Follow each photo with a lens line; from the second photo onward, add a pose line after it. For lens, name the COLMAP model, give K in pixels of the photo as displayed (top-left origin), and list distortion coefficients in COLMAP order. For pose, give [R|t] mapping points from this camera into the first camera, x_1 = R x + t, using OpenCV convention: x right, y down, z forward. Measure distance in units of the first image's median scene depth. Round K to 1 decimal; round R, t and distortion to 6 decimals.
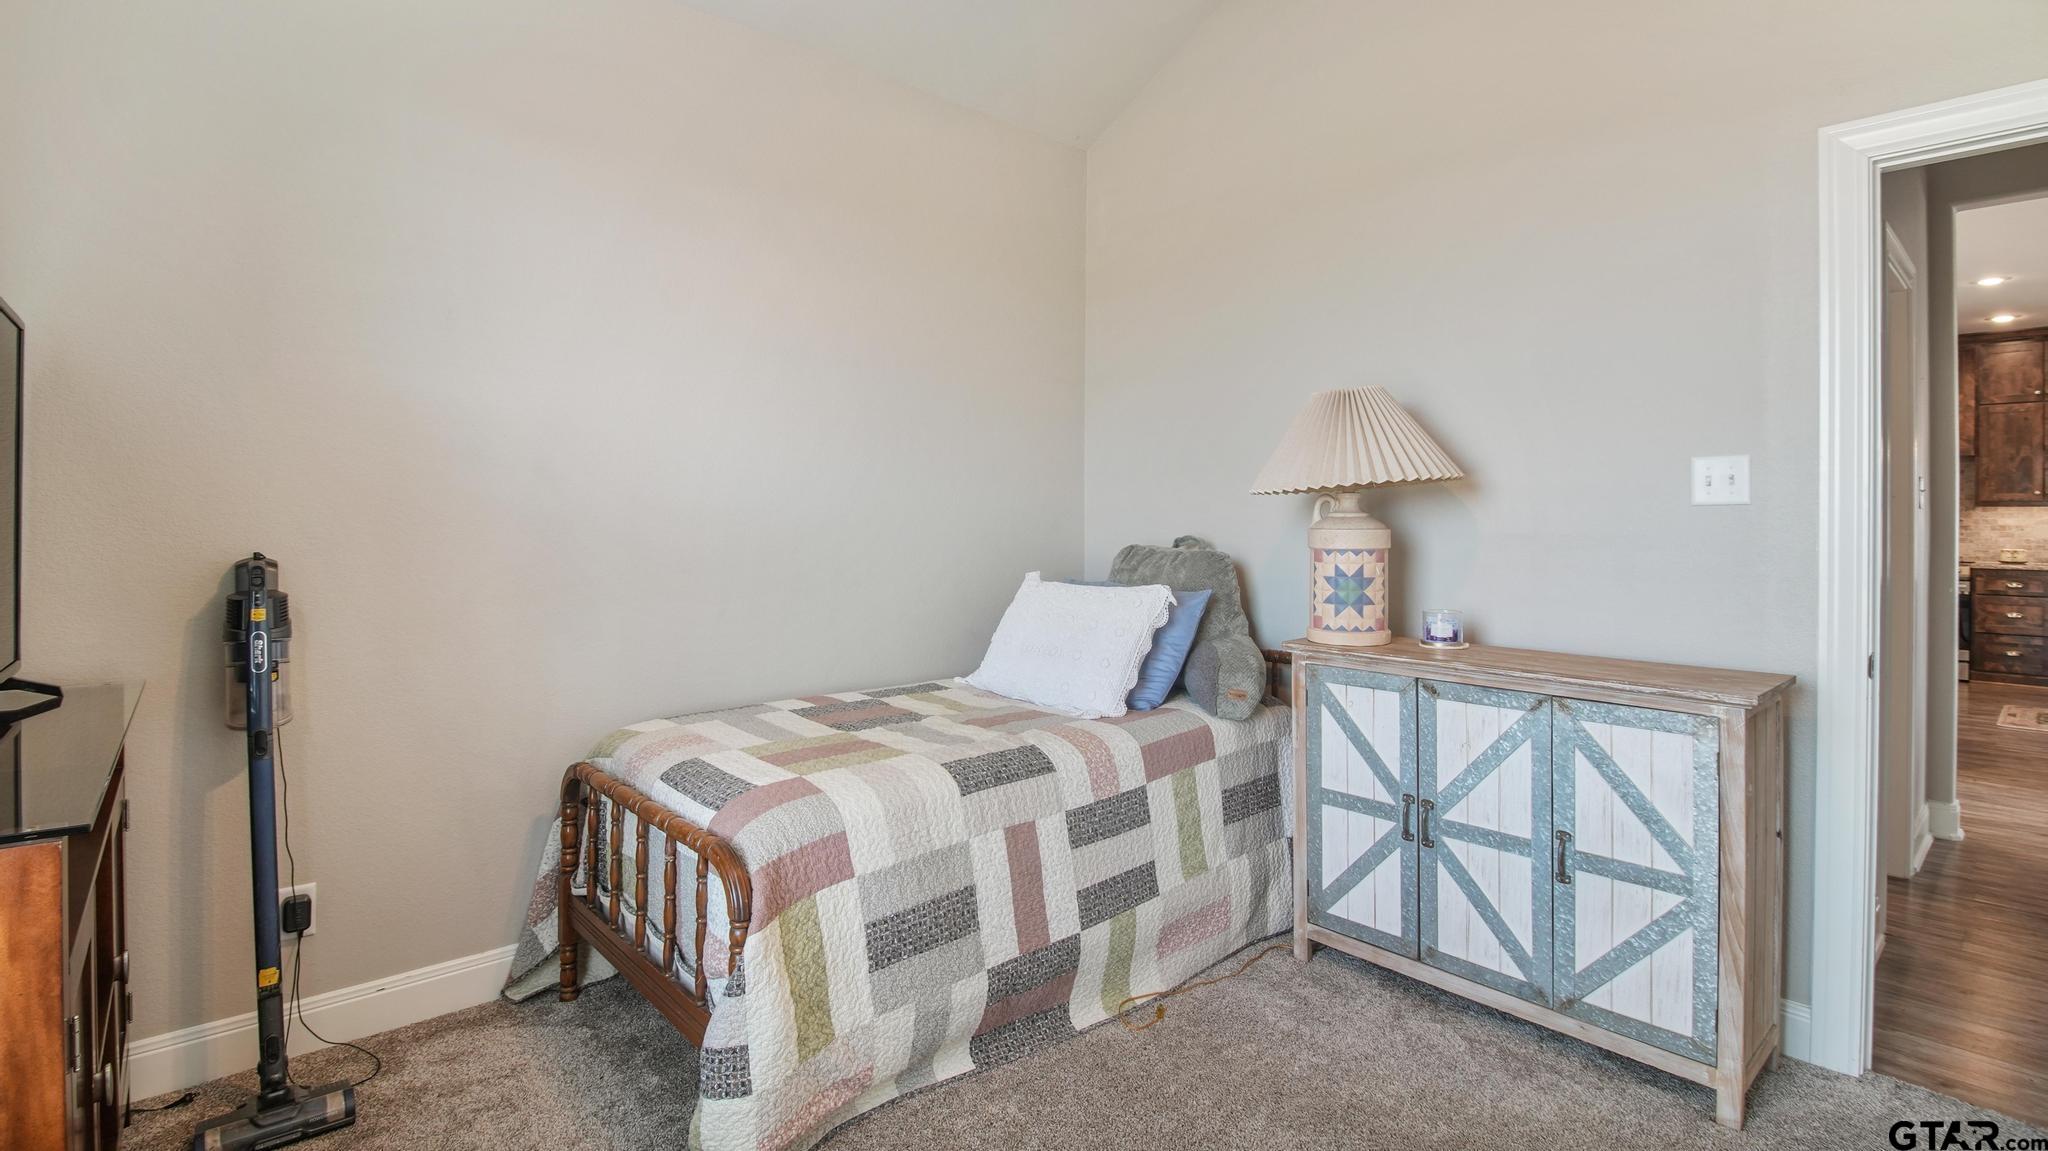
lens RADIAL K [[913.6, 0, 1019.0], [0, 913.6, 547.7], [0, 0, 1]] dist [-0.001033, -0.008792]
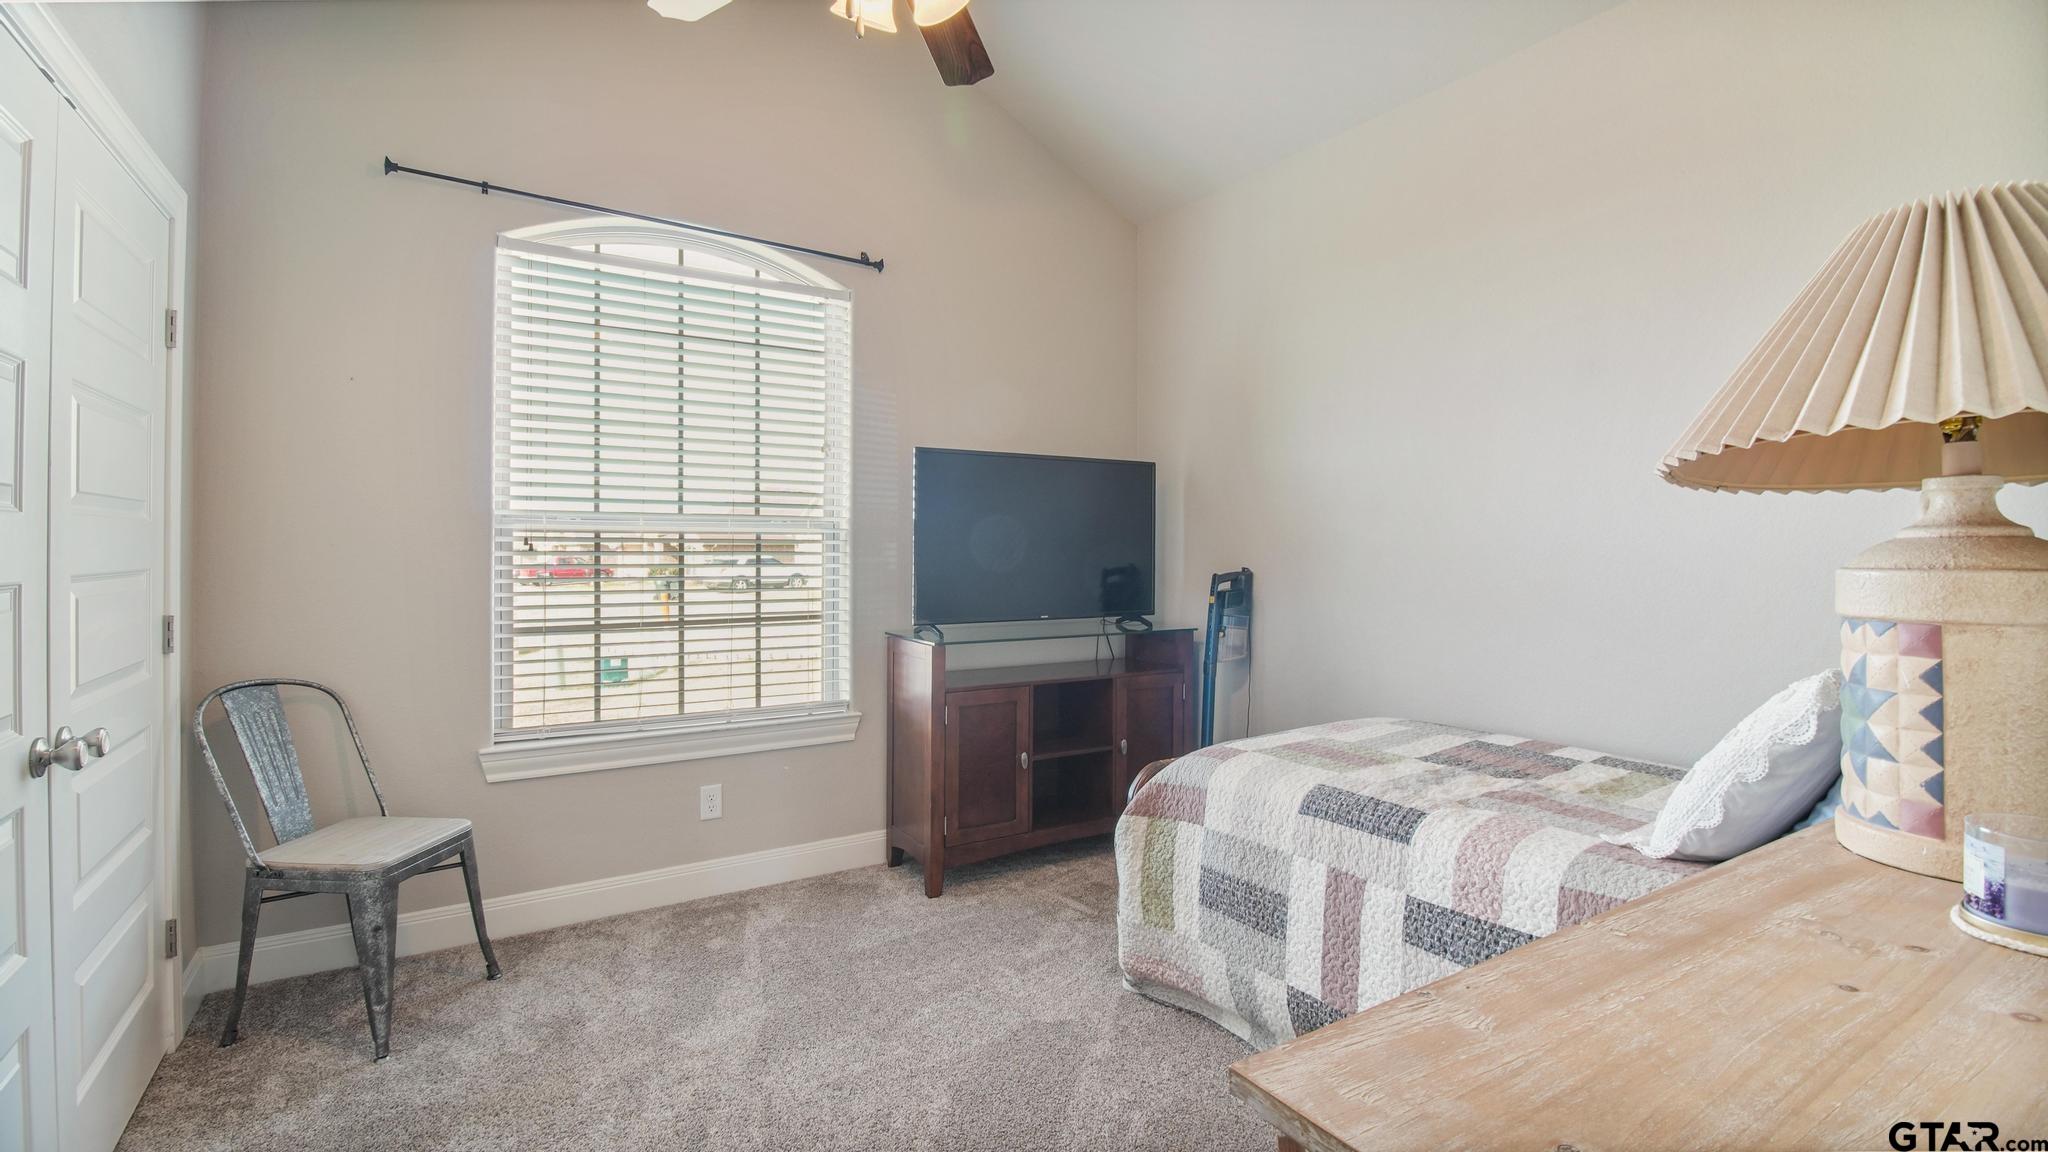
lens RADIAL K [[913.6, 0, 1019.0], [0, 913.6, 548.2], [0, 0, 1]] dist [-0.001033, -0.008792]
pose [[-0.159746, -0.002521, -0.987155, 1.033007], [-0.022847, 0.999738, 0.001144, -0.026129], [0.986894, 0.022737, -0.159761, 0.851696]]
